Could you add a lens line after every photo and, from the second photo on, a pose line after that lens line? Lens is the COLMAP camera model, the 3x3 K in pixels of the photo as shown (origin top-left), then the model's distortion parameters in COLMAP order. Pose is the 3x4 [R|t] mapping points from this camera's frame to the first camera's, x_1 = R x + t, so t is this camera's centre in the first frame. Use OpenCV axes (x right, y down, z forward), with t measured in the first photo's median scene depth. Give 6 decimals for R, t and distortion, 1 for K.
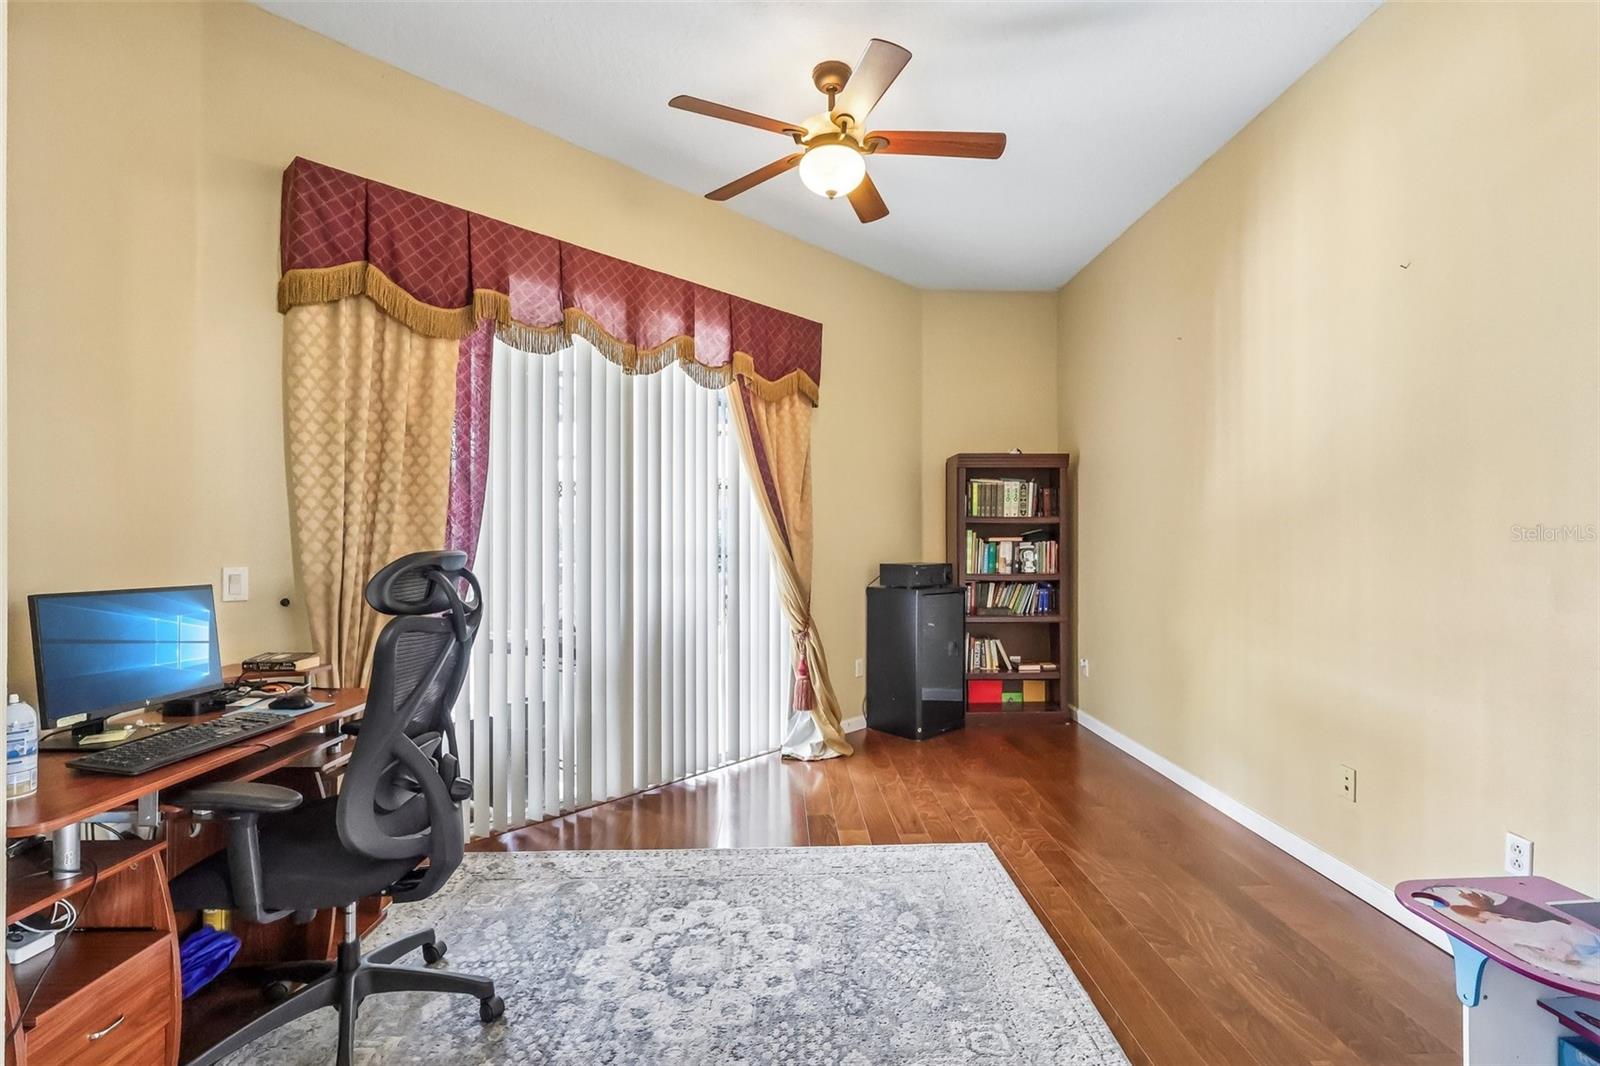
lens RADIAL K [[752.8, 0, 801.0], [0, 752.8, 530.2], [0, 0, 1]] dist [-0.003493, 0.000926]
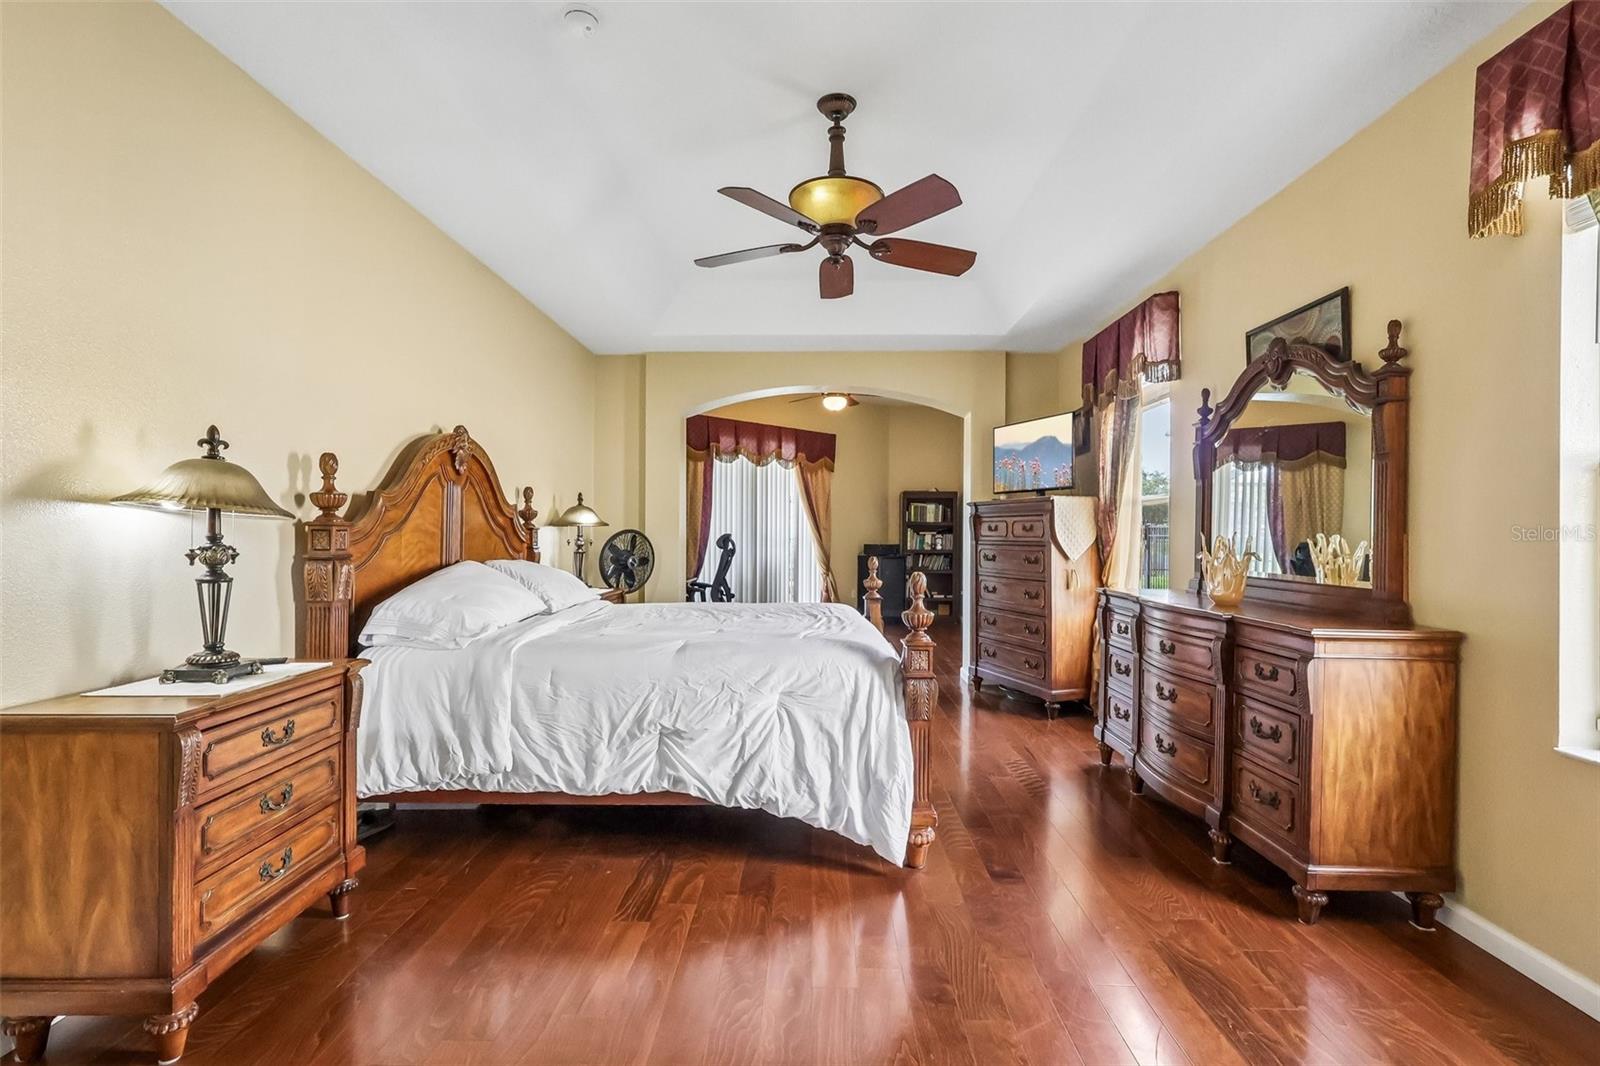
lens RADIAL K [[752.8, 0, 801.1], [0, 752.8, 532.9], [0, 0, 1]] dist [-0.003493, 0.000926]
pose [[0.998617, 0.007312, -0.052067, 0.042466], [-0.006756, 0.999918, 0.010843, -0.008458], [0.052142, -0.010477, 0.998585, -1.220845]]
